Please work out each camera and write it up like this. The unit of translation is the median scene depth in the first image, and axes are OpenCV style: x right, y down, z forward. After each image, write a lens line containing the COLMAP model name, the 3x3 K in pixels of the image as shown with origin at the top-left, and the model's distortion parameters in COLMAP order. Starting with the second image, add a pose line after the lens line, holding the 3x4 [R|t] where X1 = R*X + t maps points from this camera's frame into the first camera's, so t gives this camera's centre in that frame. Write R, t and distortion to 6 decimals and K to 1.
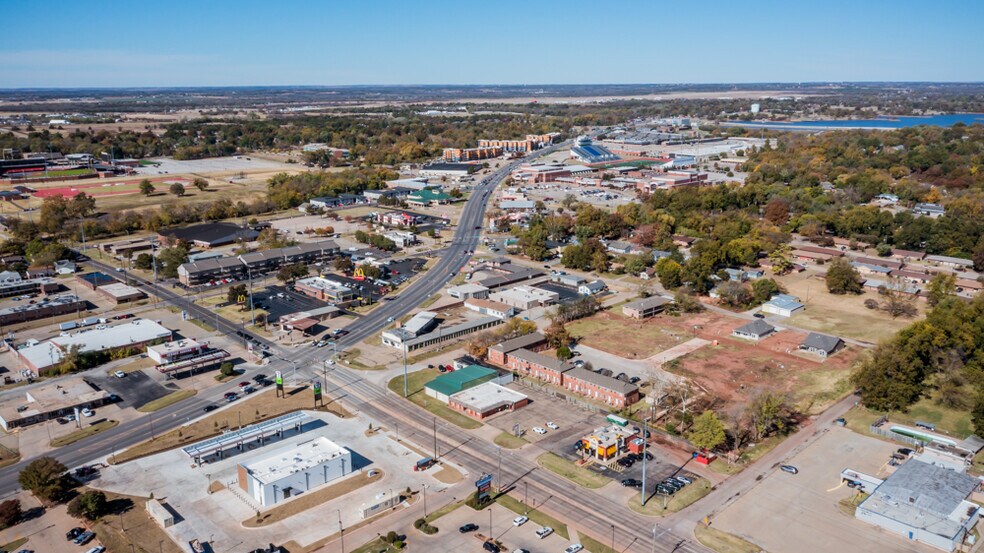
lens RADIAL K [[779.6, 0, 492.0], [0, 779.6, 276.5], [0, 0, 1]] dist [0.000051, 0.003118]
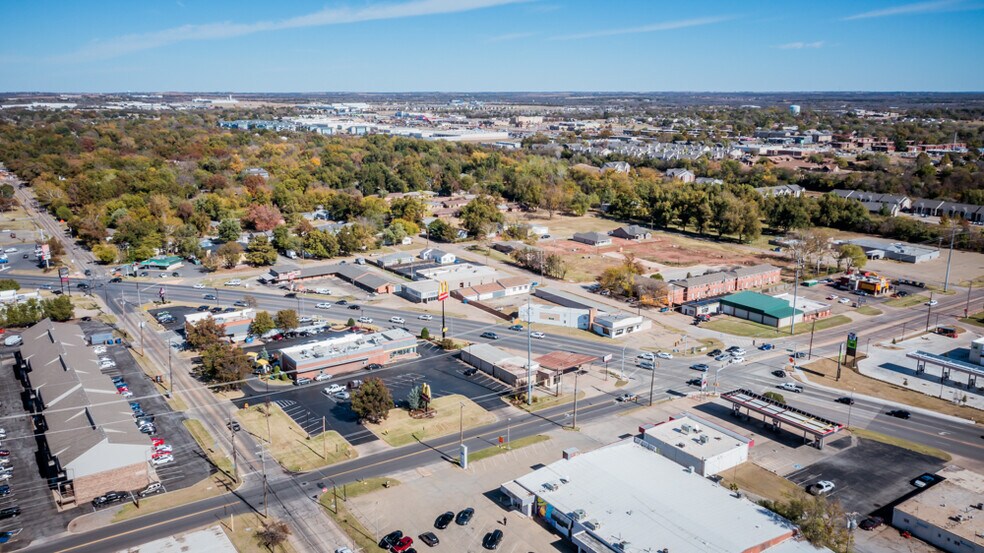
lens RADIAL K [[779.6, 0, 492.0], [0, 779.6, 276.5], [0, 0, 1]] dist [0.000051, 0.003118]
pose [[0.155175, -0.221645, 0.962702, -0.748359], [0.236426, 0.954518, 0.181652, -0.115022], [-0.959179, 0.199420, 0.200520, 0.832173]]
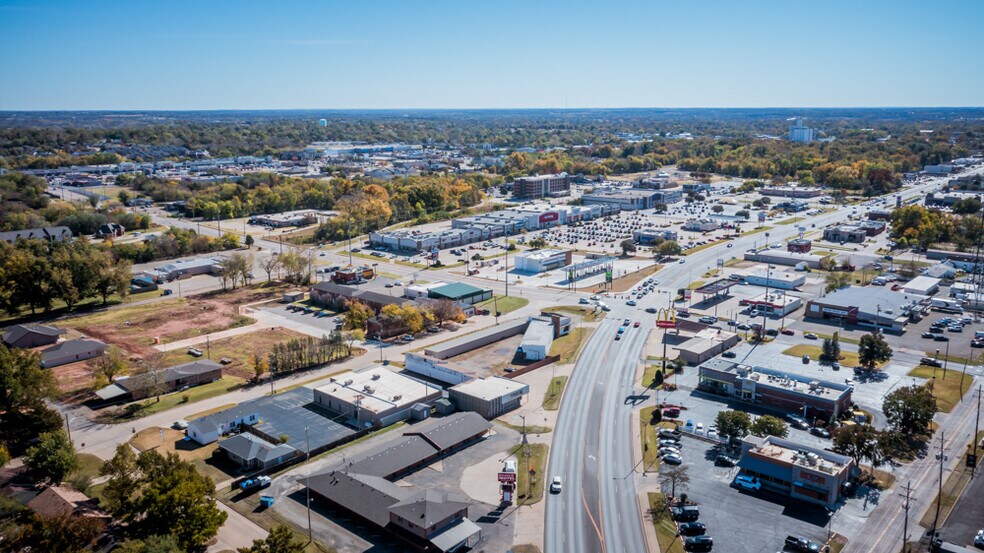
lens RADIAL K [[779.6, 0, 492.0], [0, 779.6, 276.5], [0, 0, 1]] dist [0.000051, 0.003118]
pose [[-0.995716, 0.029785, -0.087534, 0.010570], [-0.012060, 0.896774, 0.442325, -0.287748], [0.091672, 0.441486, -0.892573, 1.489040]]
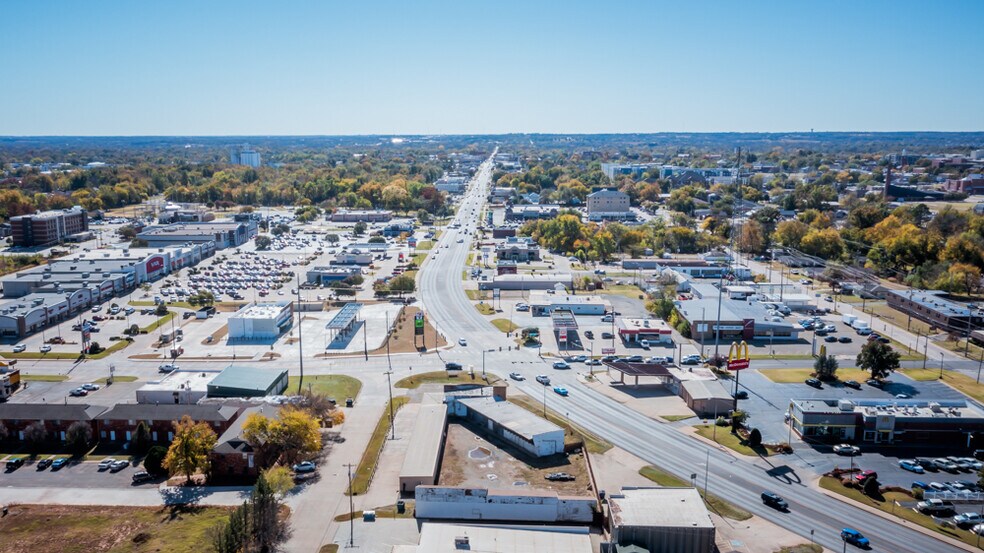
lens RADIAL K [[933.0, 0, 444.1], [0, 933.0, 306.9], [0, 0, 1]] dist [0.004504, -0.002799]
pose [[-0.733229, 0.135144, -0.666417, 0.275855], [-0.154974, 0.921046, 0.357292, -0.181804], [0.662087, 0.365254, -0.654393, 1.207517]]
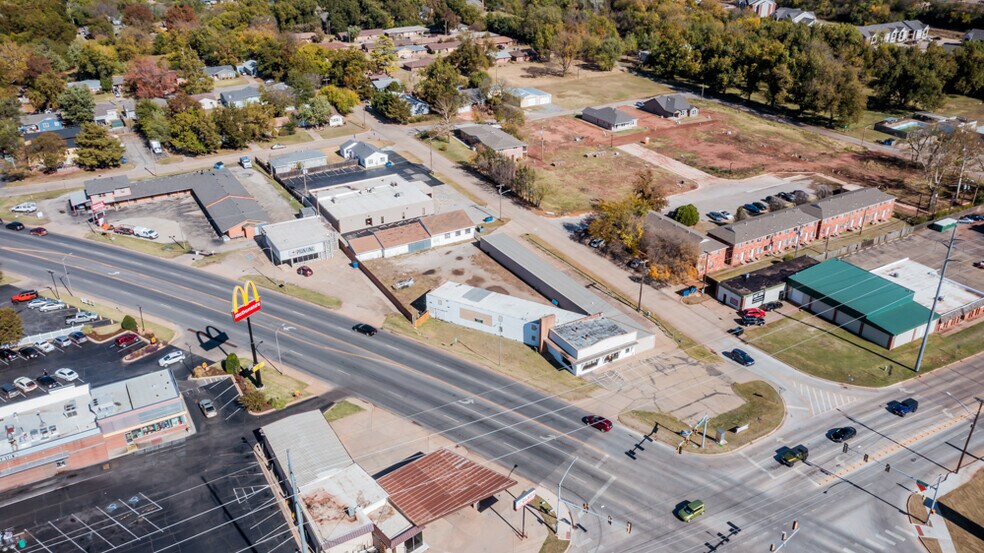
lens RADIAL K [[788.6, 0, 491.0], [0, 788.6, 263.8], [0, 0, 1]] dist [0.005880, 0.007312]
pose [[0.235736, -0.416632, 0.877979, -0.424840], [0.238259, 0.900645, 0.363416, -0.110388], [-0.942158, 0.123516, 0.311581, 0.794981]]
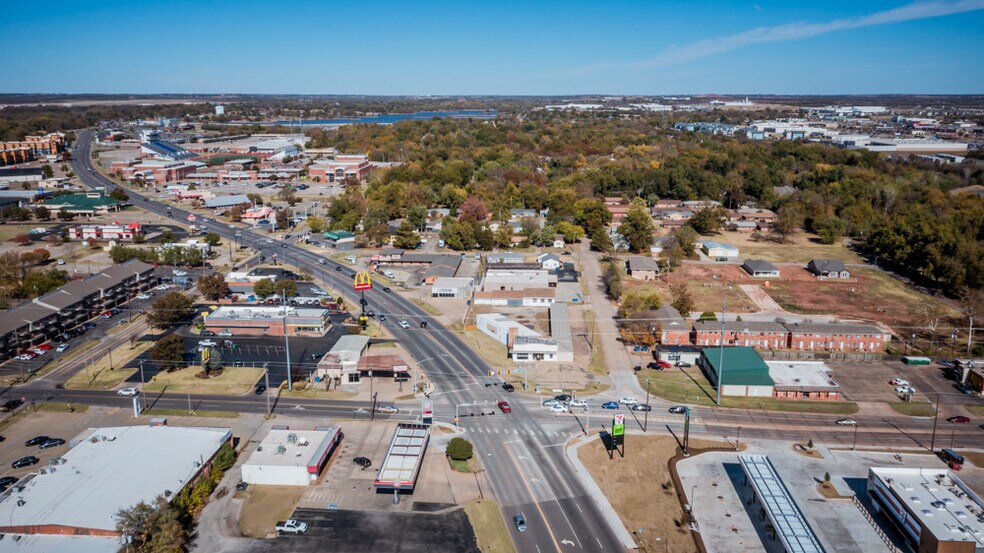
lens RADIAL K [[788.6, 0, 491.0], [0, 788.6, 263.8], [0, 0, 1]] dist [0.005880, 0.007312]
pose [[0.733645, -0.137068, 0.665565, -0.526653], [0.159566, 0.986809, 0.027338, -0.018023], [-0.660532, 0.086146, 0.745839, 0.430523]]
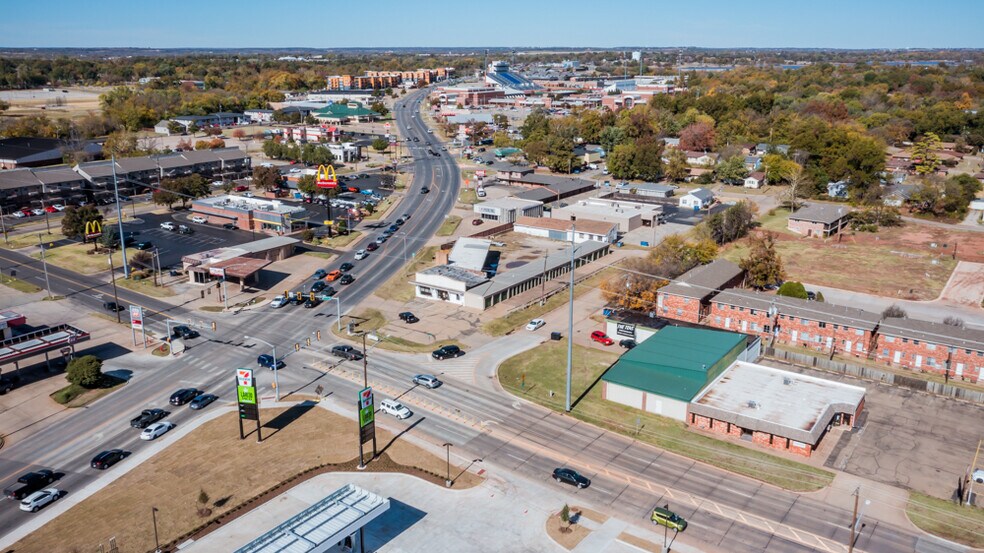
lens RADIAL K [[793.8, 0, 492.0], [0, 793.8, 276.5], [0, 0, 1]] dist [0.004983, 0.007601]
pose [[0.981355, -0.045070, 0.186843, -0.163115], [0.038522, 0.998515, 0.038530, 0.048677], [-0.188302, -0.030614, 0.981634, 0.439292]]
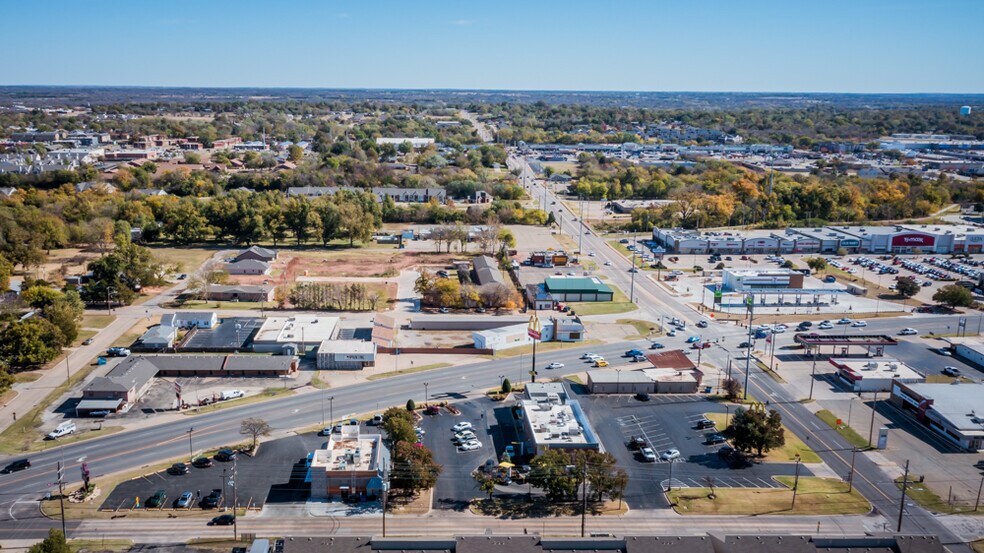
lens RADIAL K [[866.7, 0, 435.2], [0, 866.7, 276.4], [0, 0, 1]] dist [0.002293, 0.000531]
pose [[-0.735314, -0.142589, 0.662557, -0.501139], [0.162338, 0.912100, 0.376458, -0.264380], [-0.657997, 0.384373, -0.647532, 1.401597]]
